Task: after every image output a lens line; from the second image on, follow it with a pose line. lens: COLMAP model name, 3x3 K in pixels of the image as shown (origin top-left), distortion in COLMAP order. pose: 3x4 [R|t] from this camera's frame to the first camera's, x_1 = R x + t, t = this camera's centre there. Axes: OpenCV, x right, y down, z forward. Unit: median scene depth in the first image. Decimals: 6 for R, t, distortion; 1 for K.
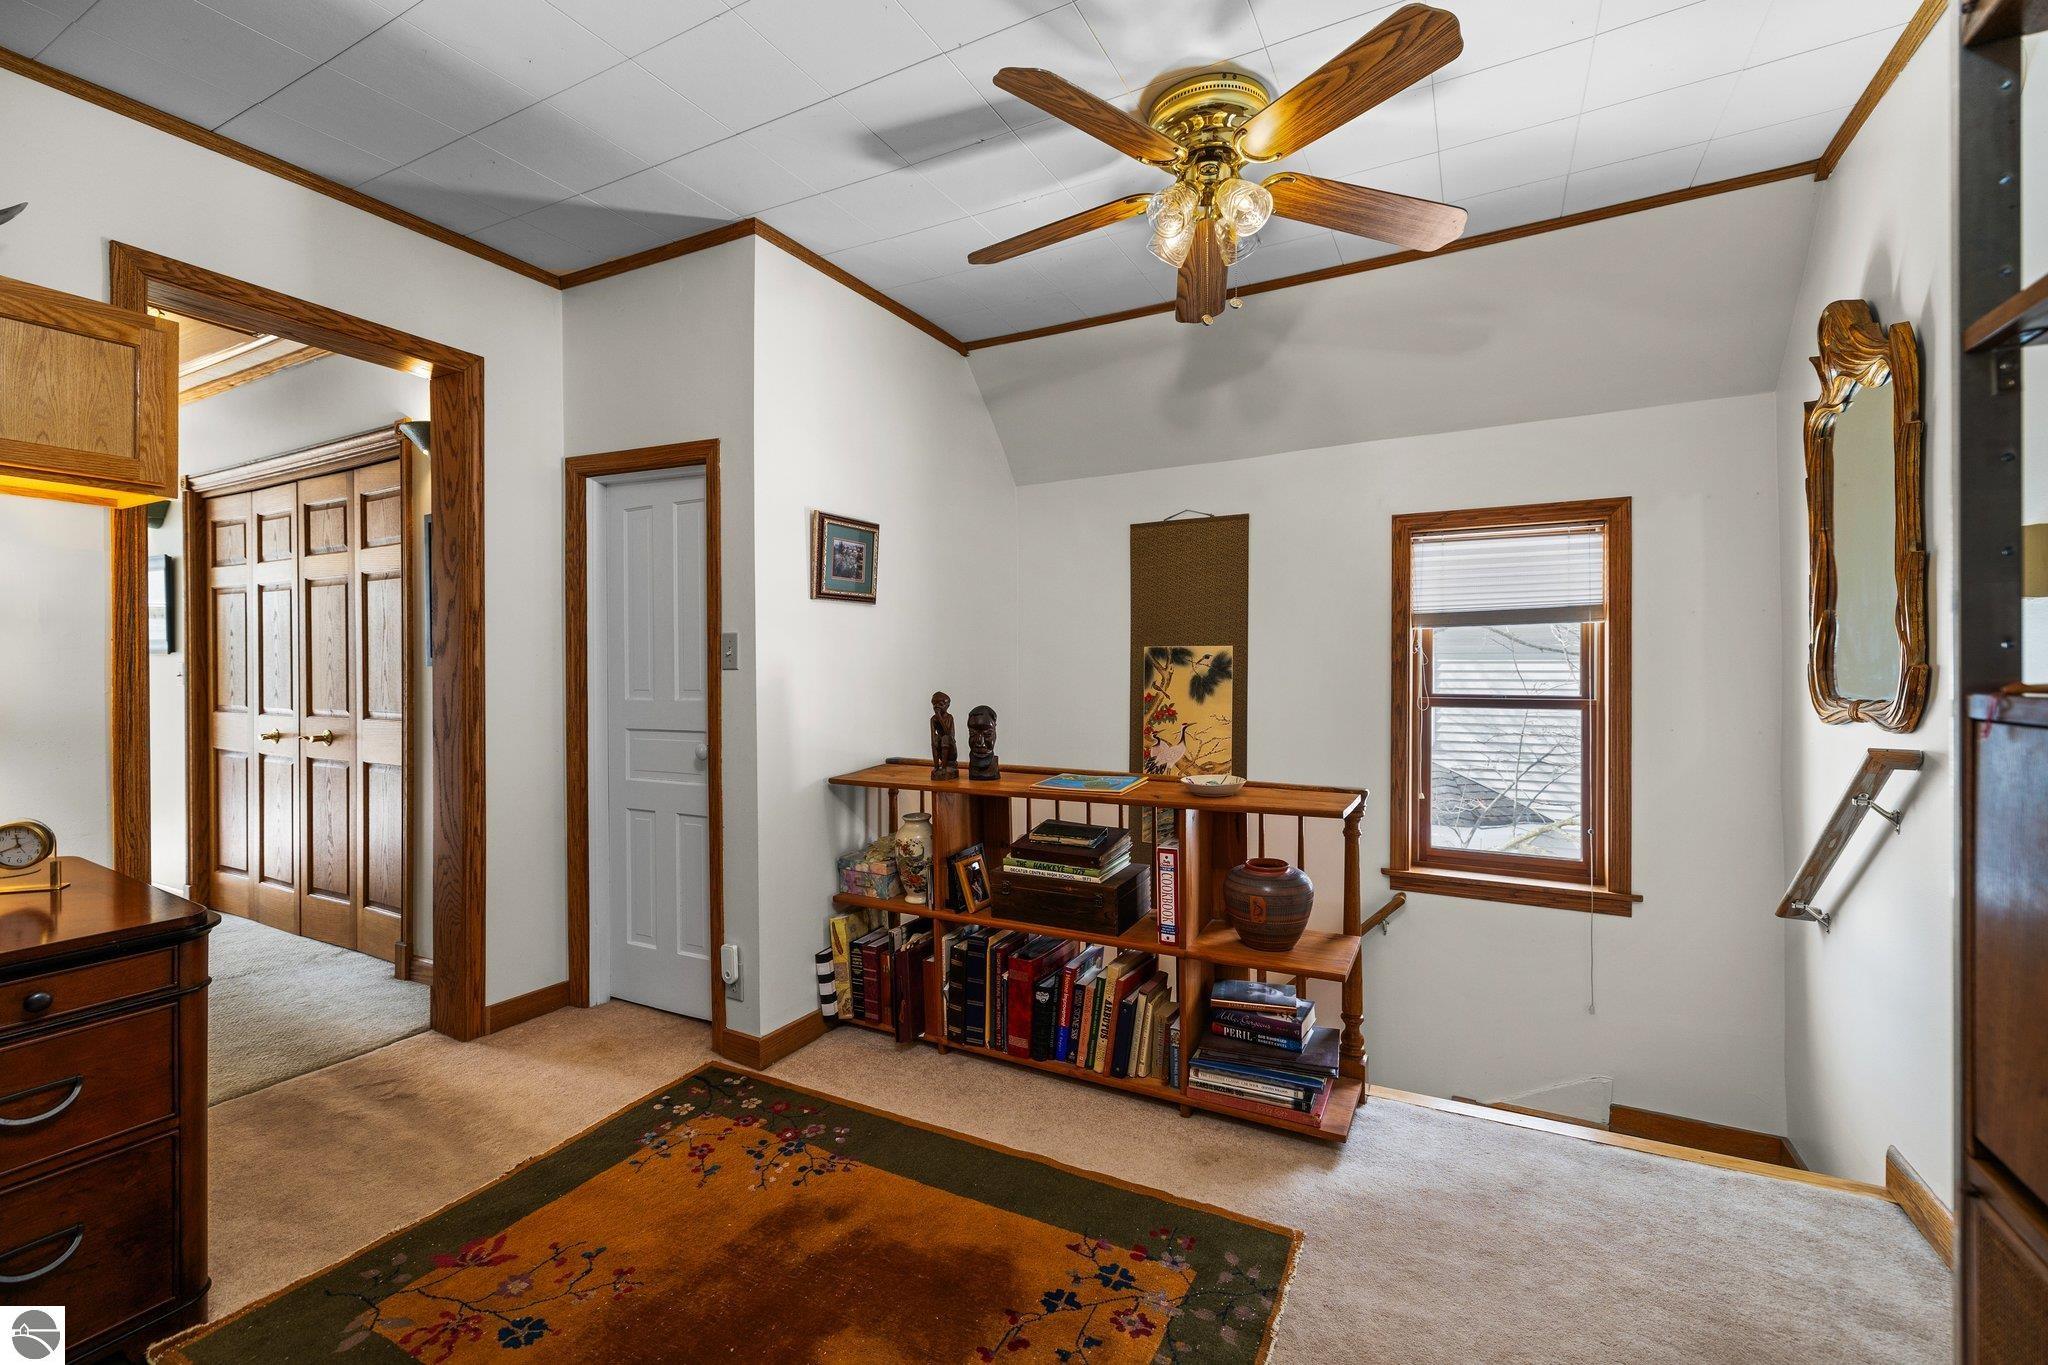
lens RADIAL K [[865.6, 0, 1025.6], [0, 865.6, 674.1], [0, 0, 1]] dist [0.003061, -0.000541]
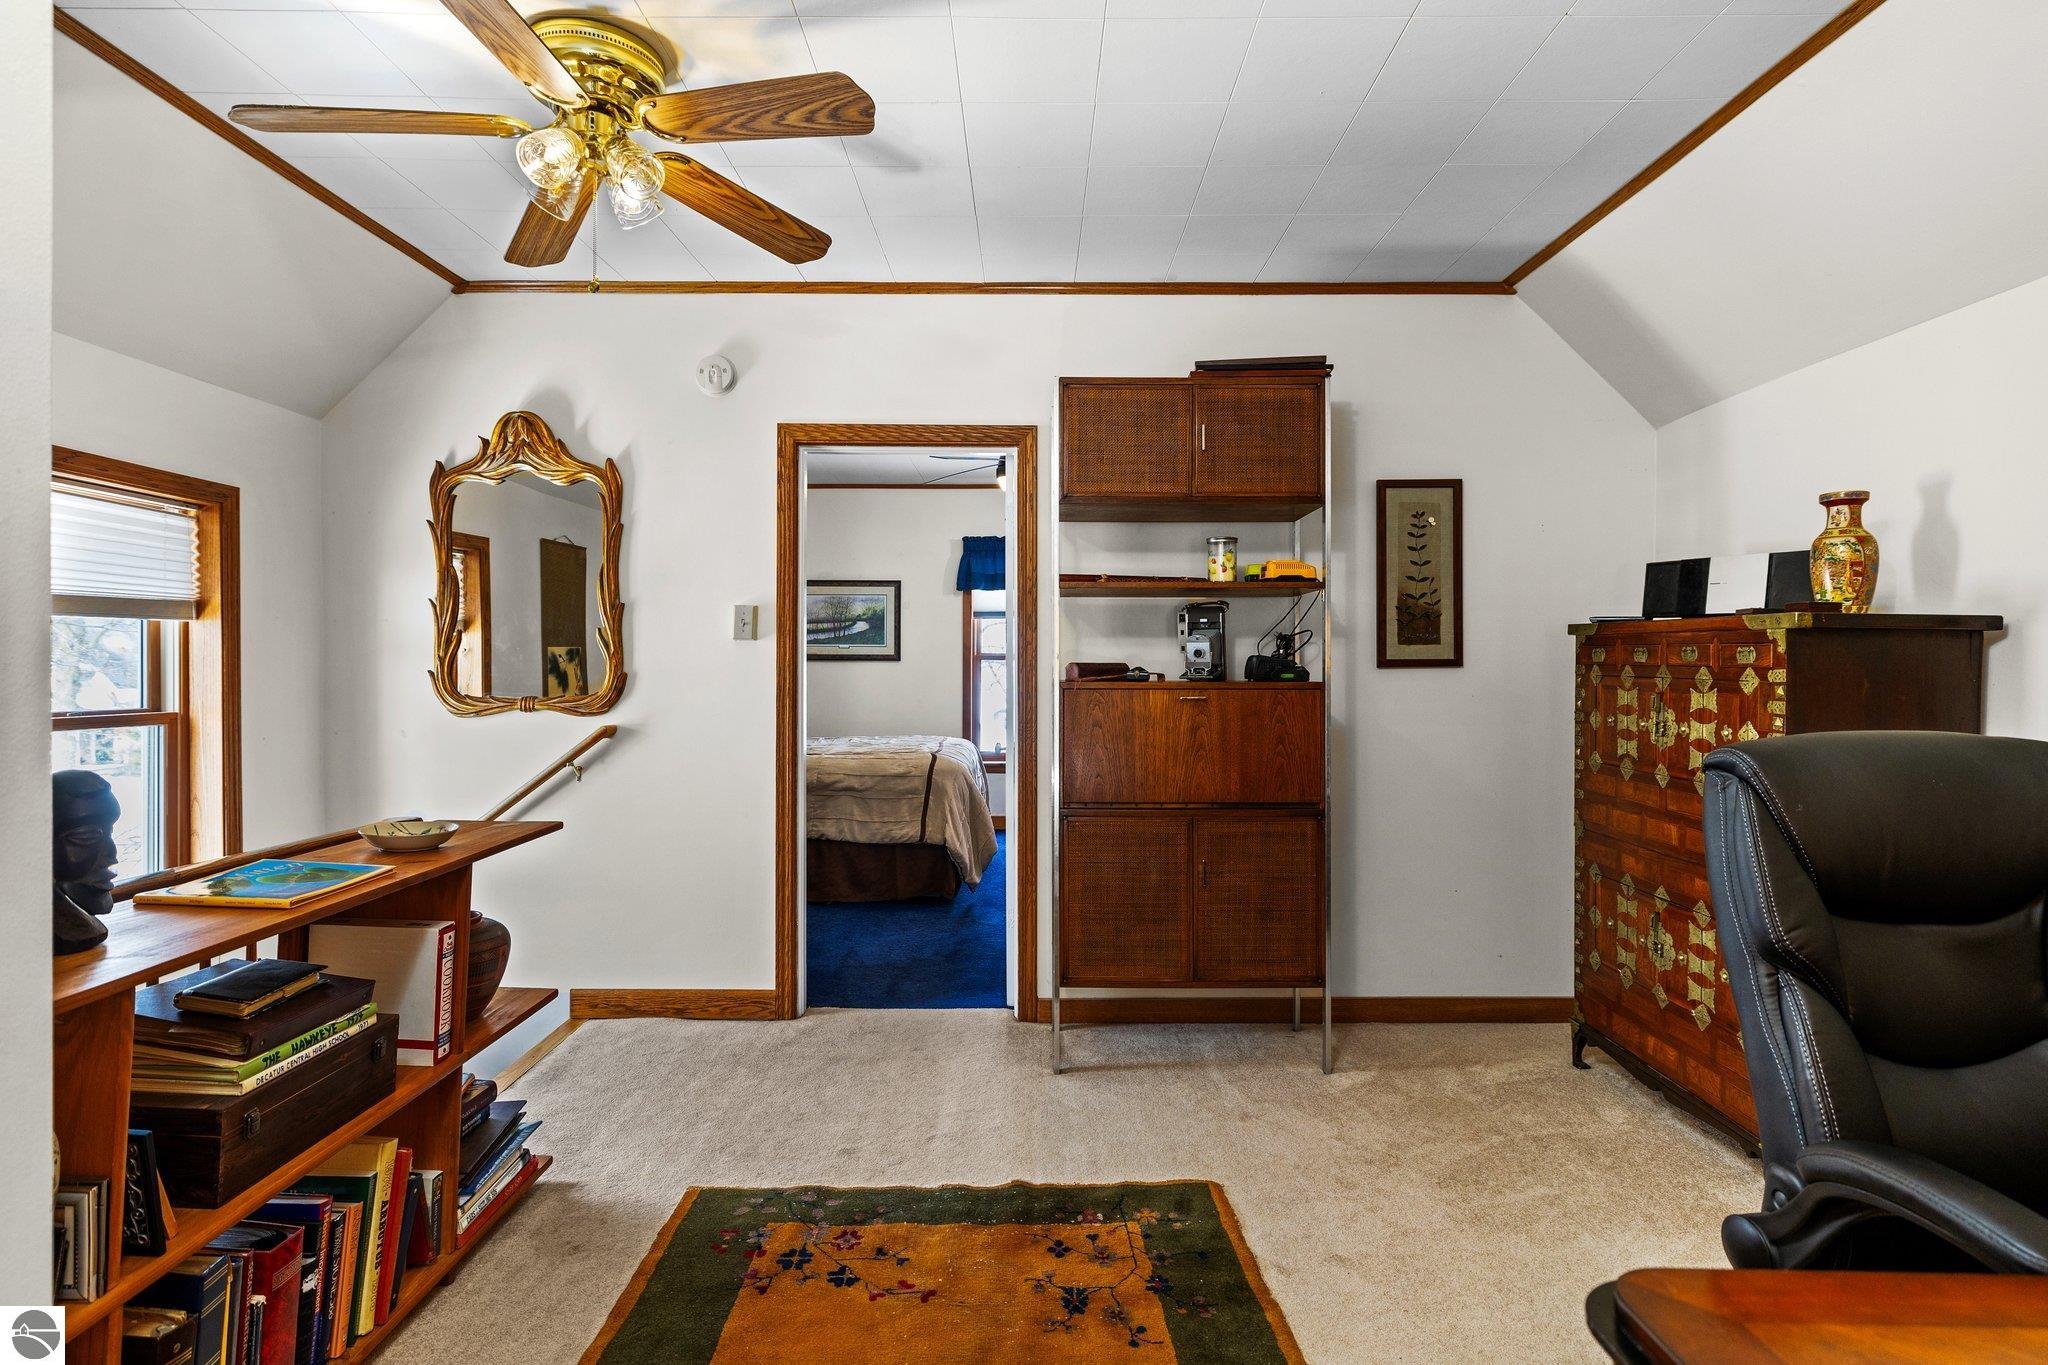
lens RADIAL K [[1039.0, 0, 1030.8], [0, 1039.0, 667.4], [0, 0, 1]] dist [-0.003194, 0.000700]
pose [[-0.465529, 0.003226, 0.885027, -0.910798], [0.006506, 0.999979, -0.000222, -0.012867], [-0.885009, 0.005655, -0.465540, 1.060147]]
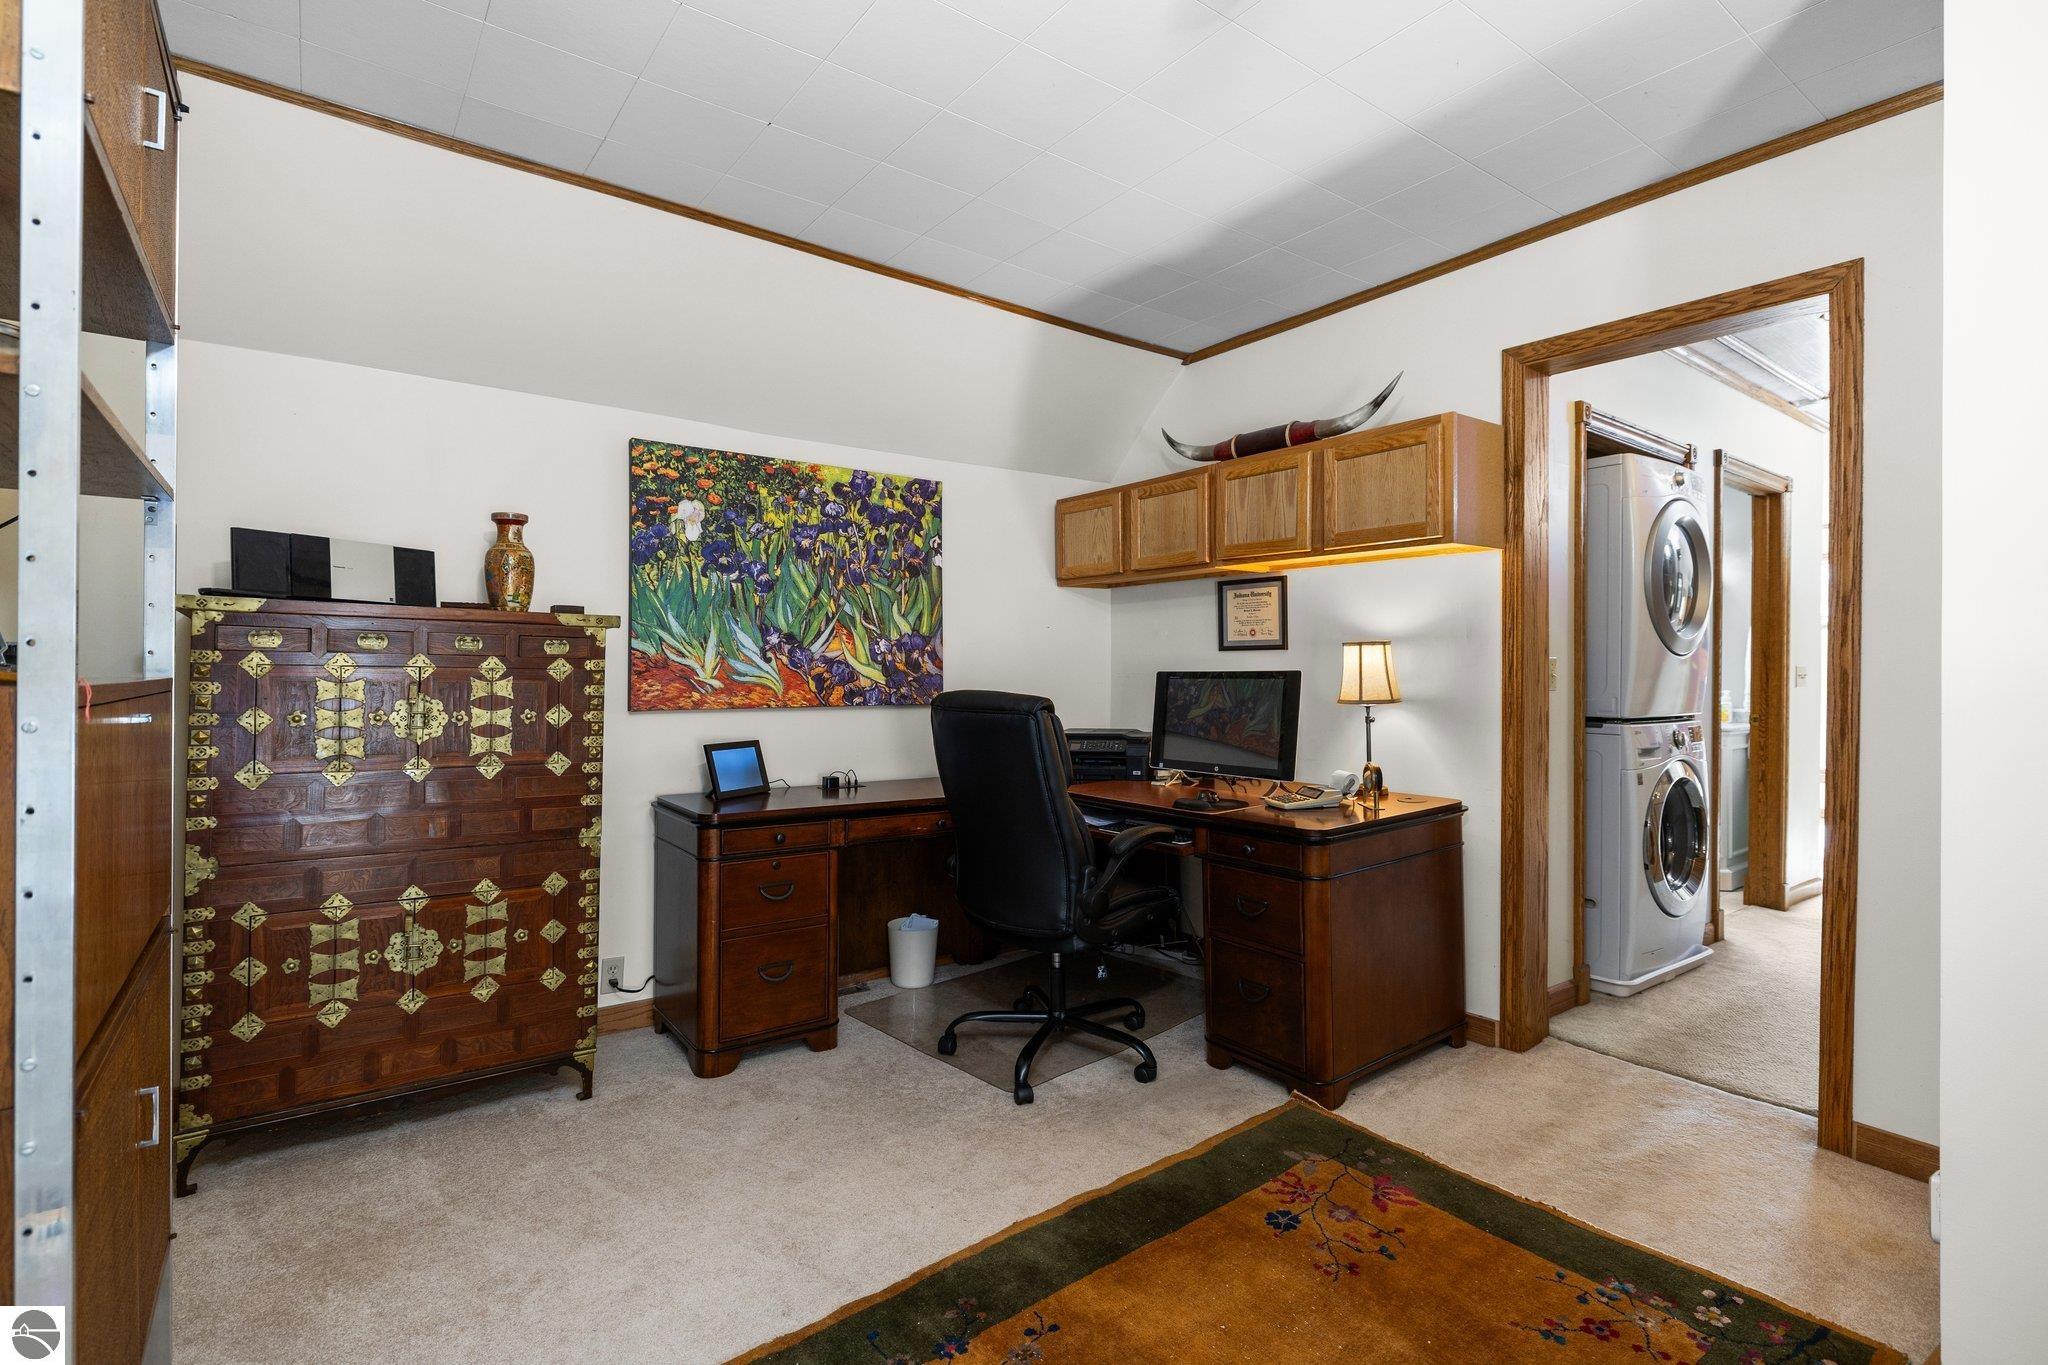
lens RADIAL K [[989.9, 0, 1018.2], [0, 989.9, 677.6], [0, 0, 1]] dist [0.002006, 0.000303]
pose [[-0.436102, 0.010712, -0.899833, 0.588904], [-0.009055, 0.999826, 0.016291, -0.007869], [0.899852, 0.015252, -0.435929, 0.919318]]
